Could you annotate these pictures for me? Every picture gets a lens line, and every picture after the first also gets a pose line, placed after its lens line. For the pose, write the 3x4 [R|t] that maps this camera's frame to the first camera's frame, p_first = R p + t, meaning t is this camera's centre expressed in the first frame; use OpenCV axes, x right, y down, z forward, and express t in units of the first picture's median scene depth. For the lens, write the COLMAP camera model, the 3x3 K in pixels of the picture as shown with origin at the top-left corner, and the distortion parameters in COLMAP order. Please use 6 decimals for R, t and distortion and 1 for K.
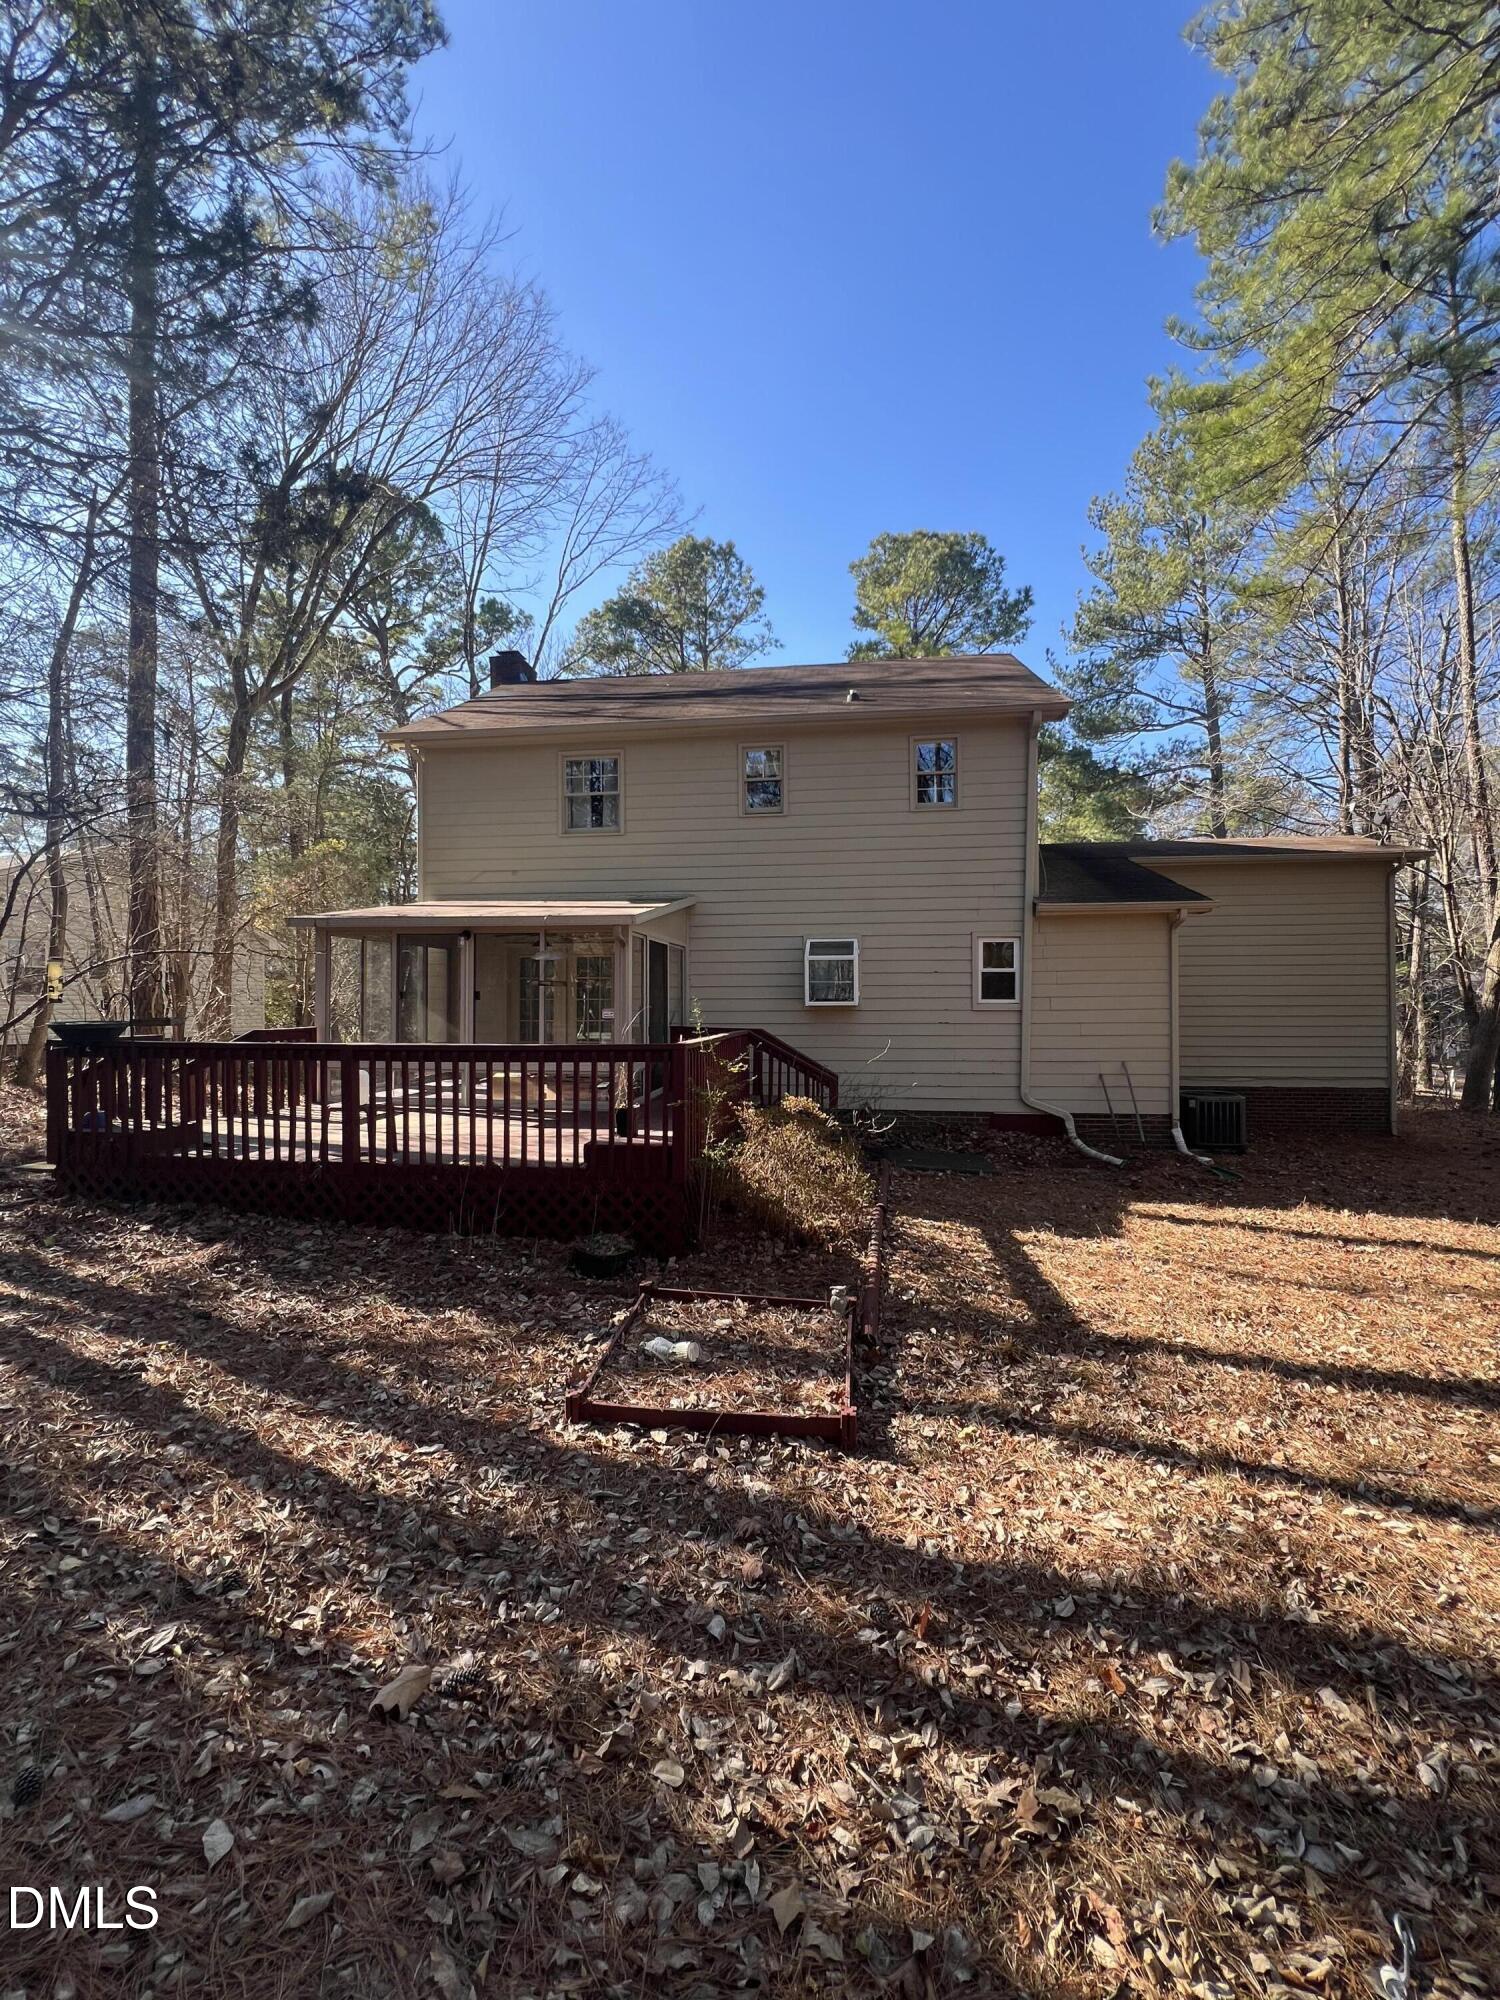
lens RADIAL K [[803.9, 0, 746.1], [0, 803.9, 1009.2], [0, 0, 1]] dist [-0.000667, -0.000154]
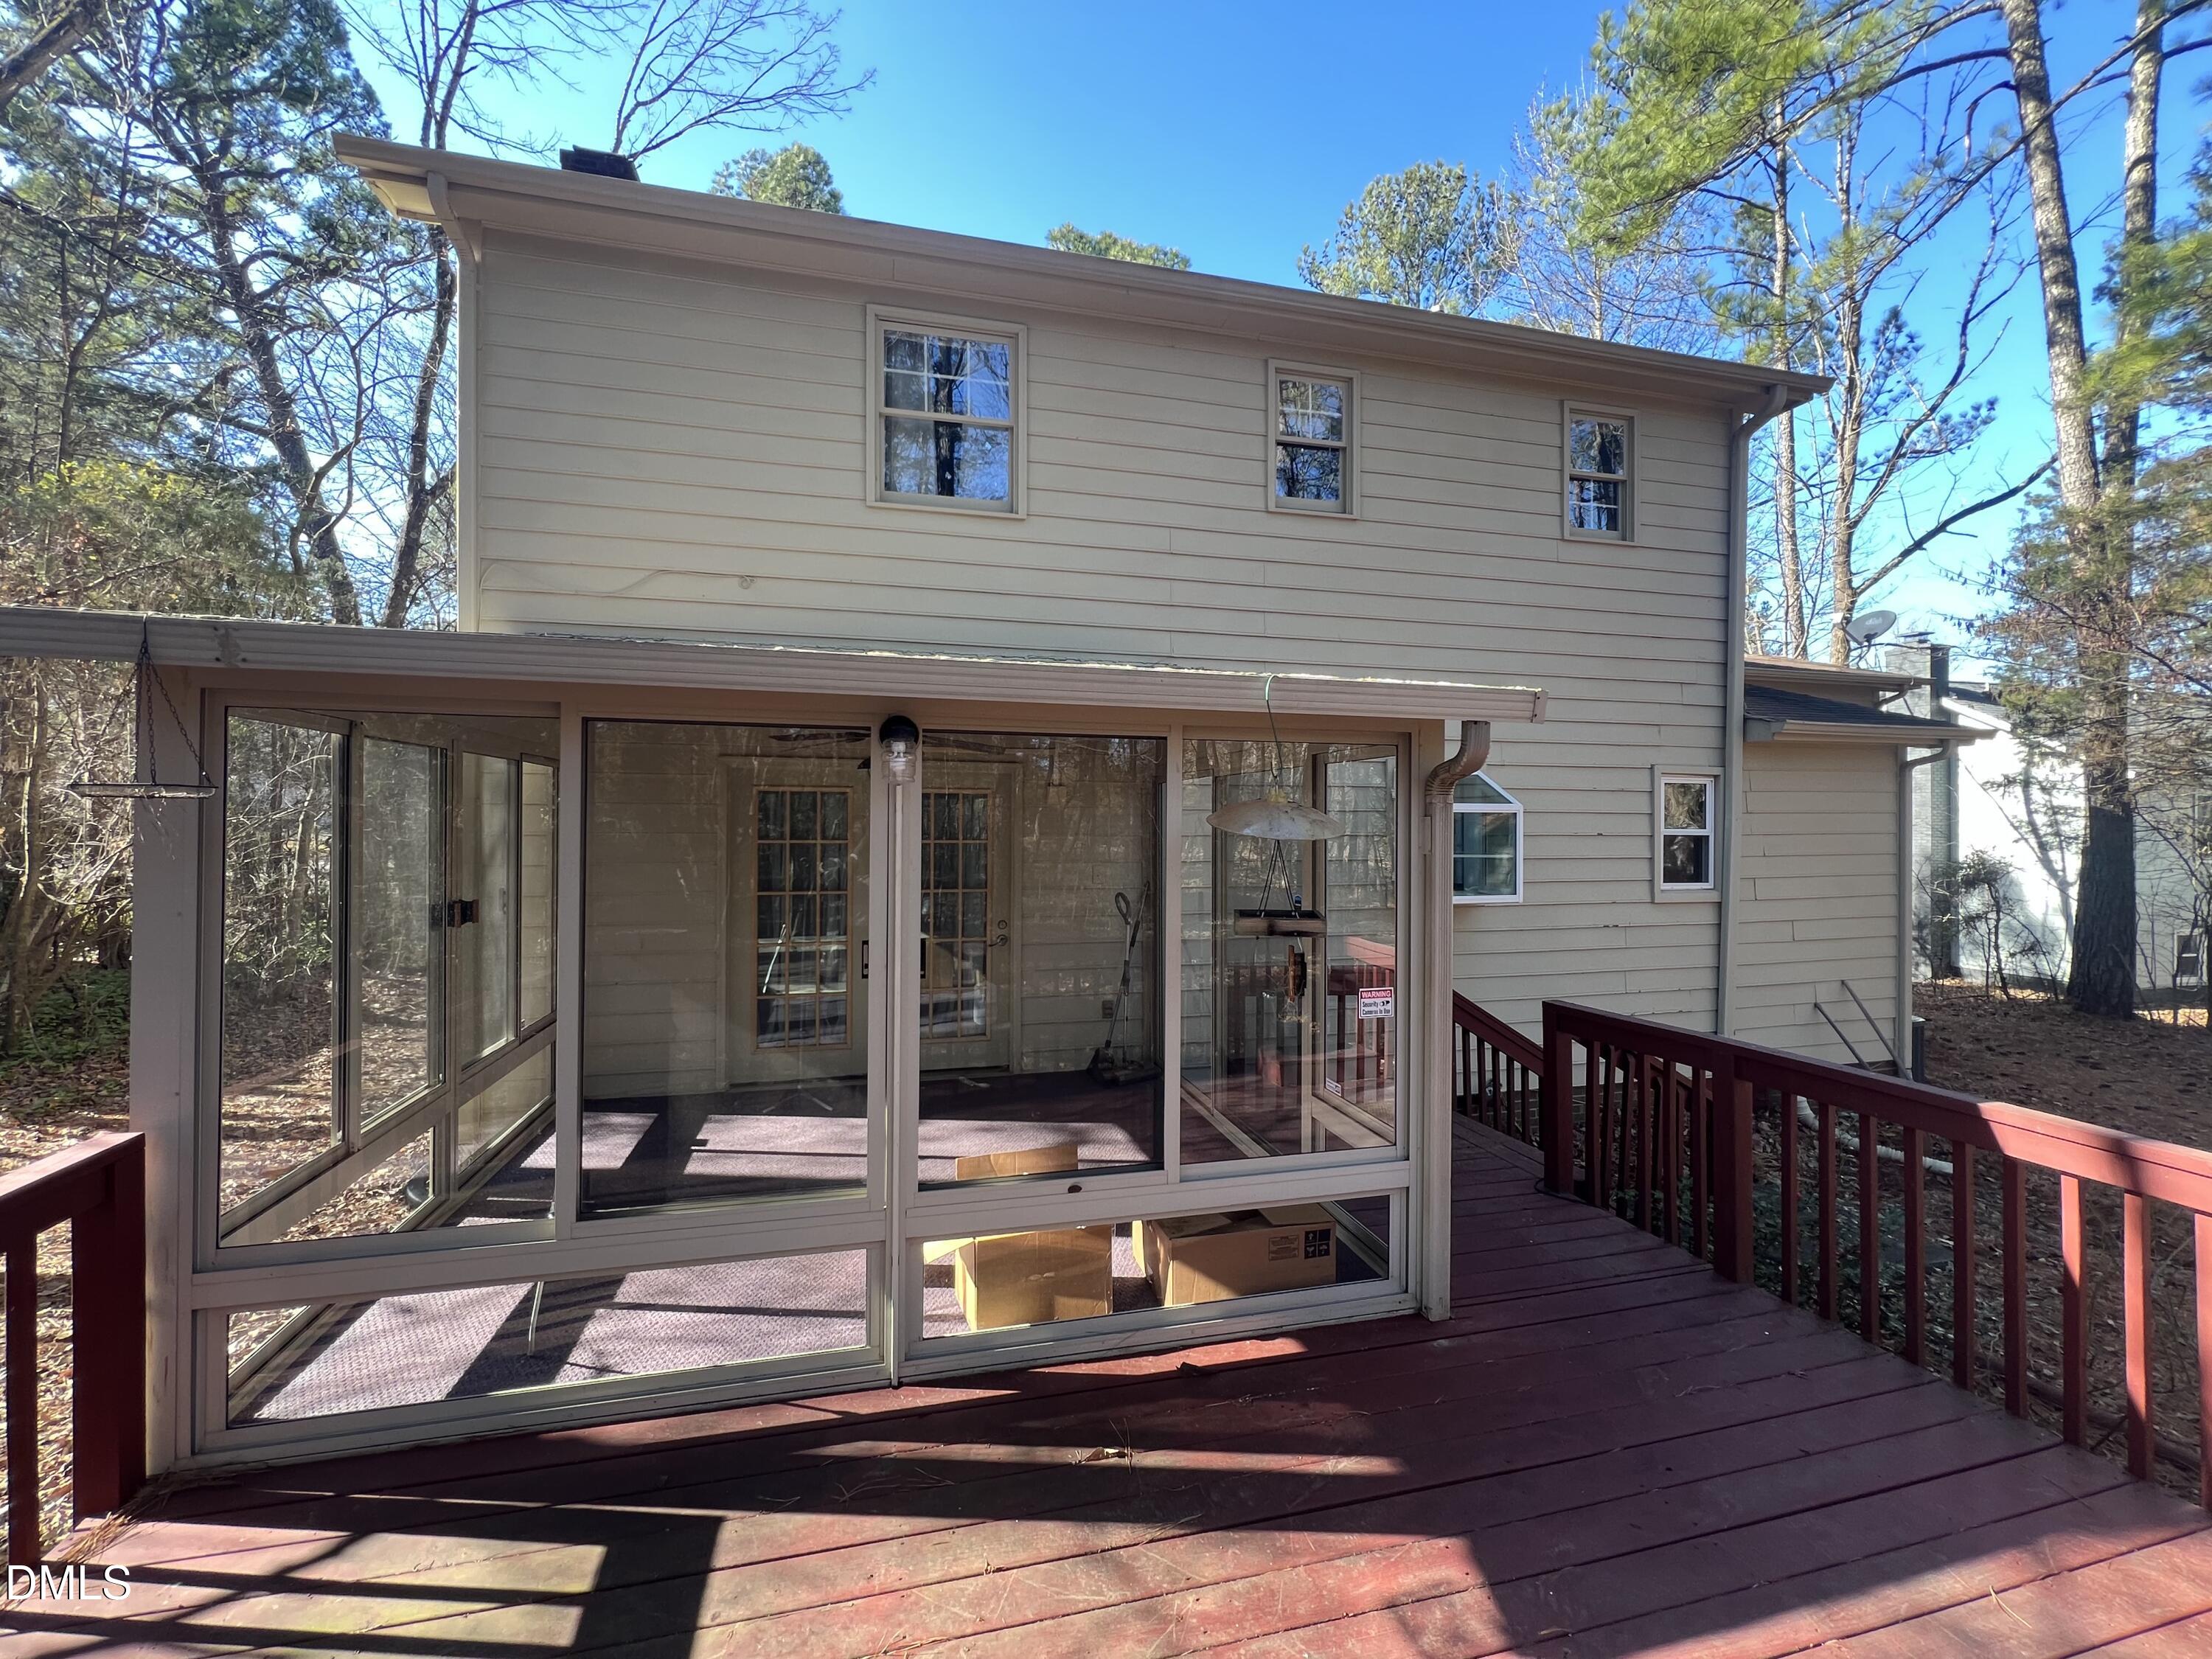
lens RADIAL K [[889.2, 0, 1106.8], [0, 889.2, 821.2], [0, 0, 1]] dist [-0.000667, -0.000154]
pose [[0.927632, 0.006671, 0.373436, -0.310586], [-0.007589, 0.999971, 0.000987, -0.053740], [-0.373418, -0.003749, 0.927655, 0.560213]]
